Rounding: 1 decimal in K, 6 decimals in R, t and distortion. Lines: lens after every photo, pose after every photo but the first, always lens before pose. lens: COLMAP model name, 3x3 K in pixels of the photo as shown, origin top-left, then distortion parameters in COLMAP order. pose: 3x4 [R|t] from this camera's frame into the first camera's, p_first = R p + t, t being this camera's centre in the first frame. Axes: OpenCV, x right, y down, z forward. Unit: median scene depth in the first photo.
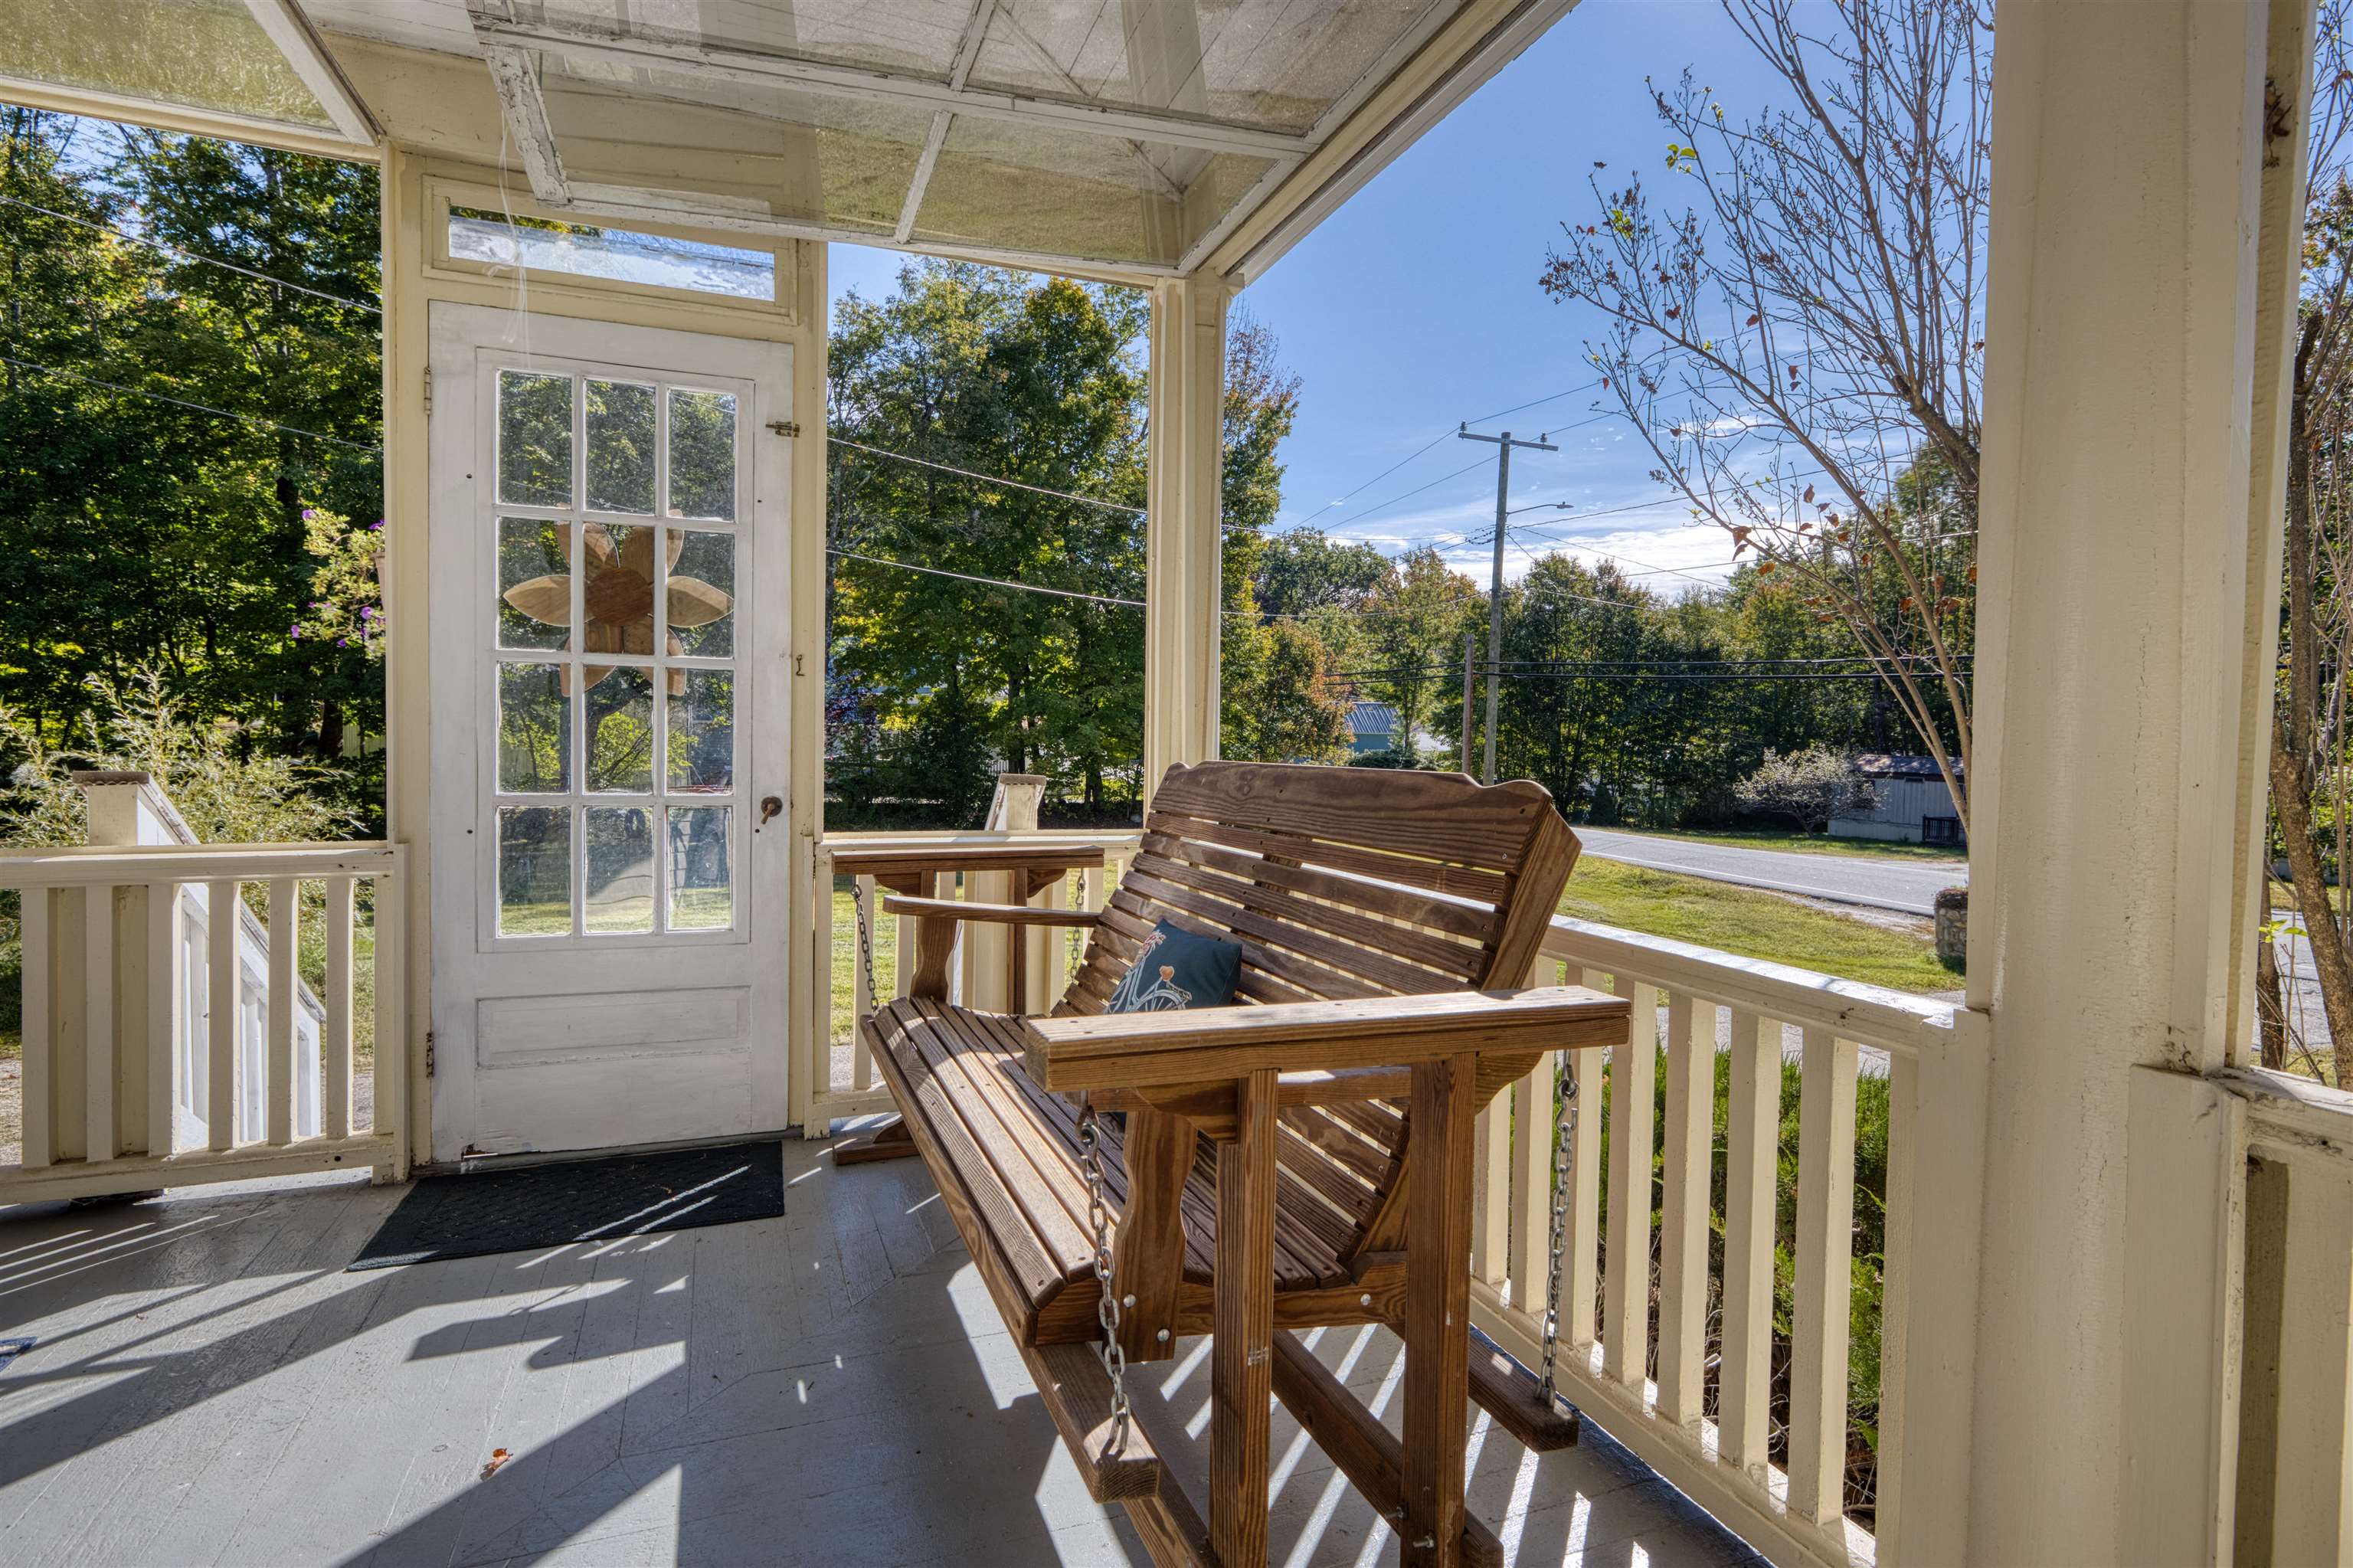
lens RADIAL K [[1211.4, 0, 1184.4], [0, 1211.4, 782.6], [0, 0, 1]] dist [0.004395, 0.000814]
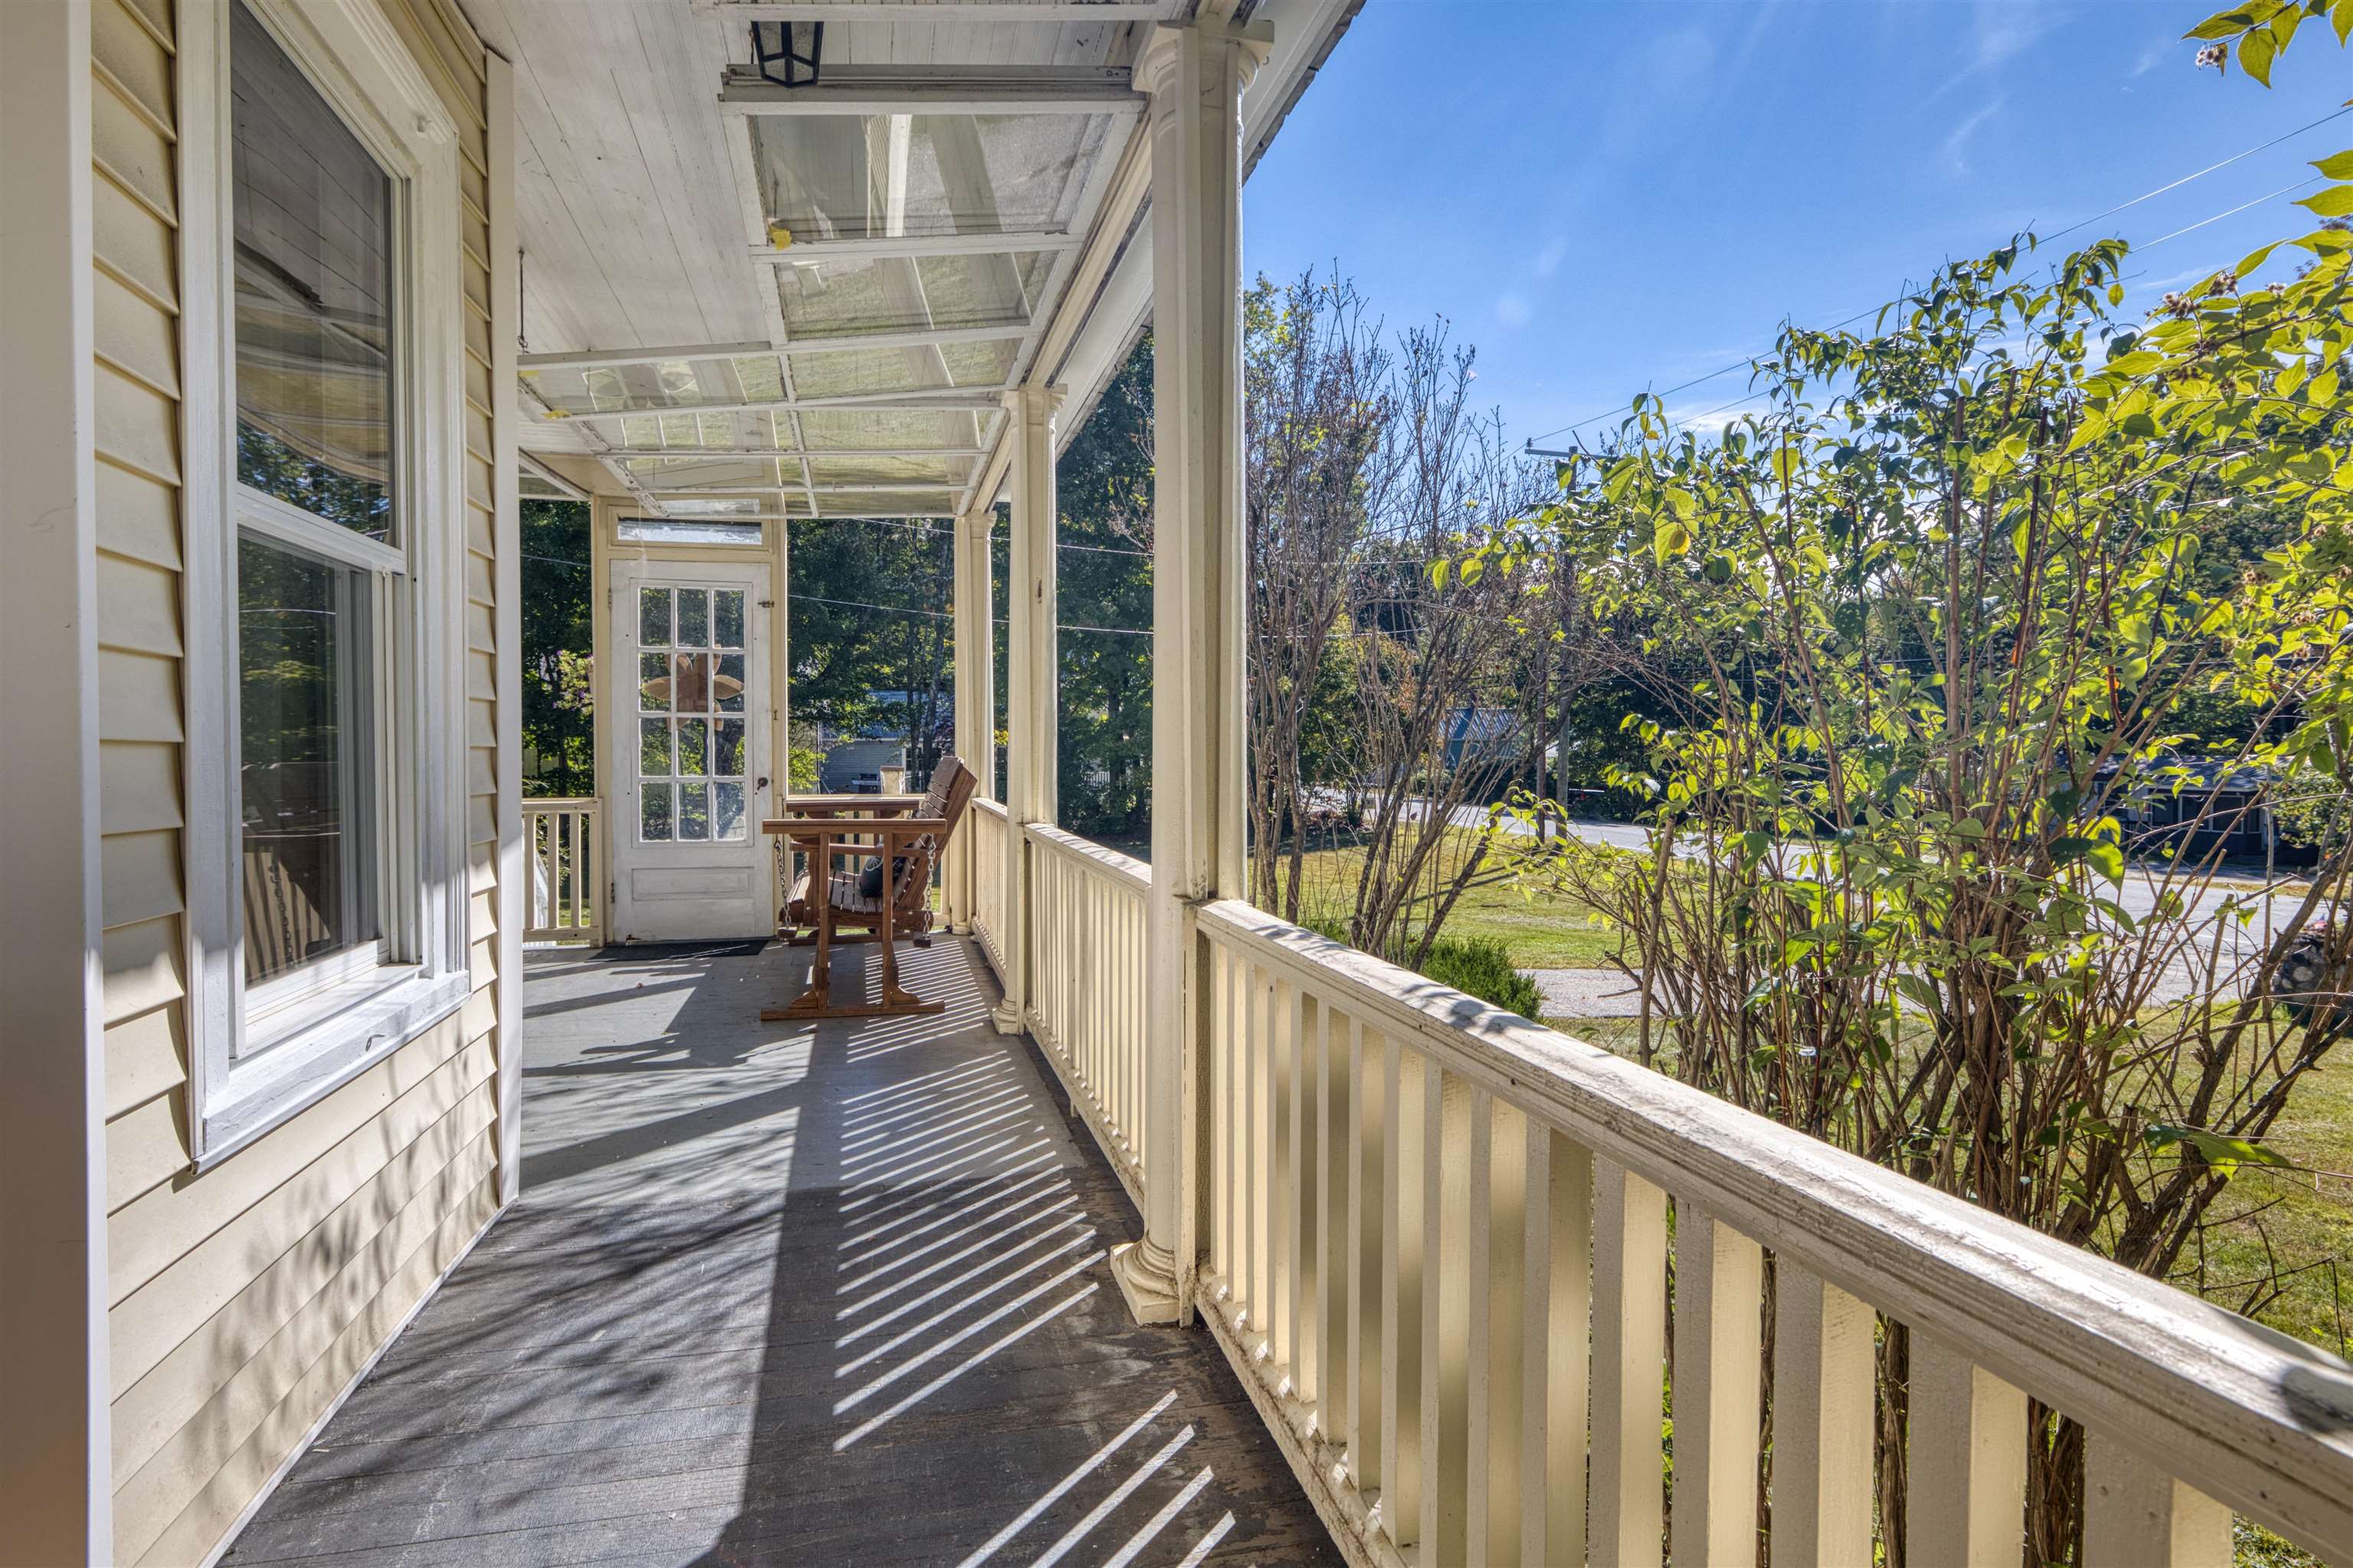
lens RADIAL K [[1211.4, 0, 1168.3], [0, 1211.4, 781.4], [0, 0, 1]] dist [0.004395, 0.000814]
pose [[0.993533, -0.013202, -0.112771, 0.621908], [0.012068, 0.999870, -0.010736, 0.051976], [0.112898, 0.009306, 0.993563, -1.058373]]
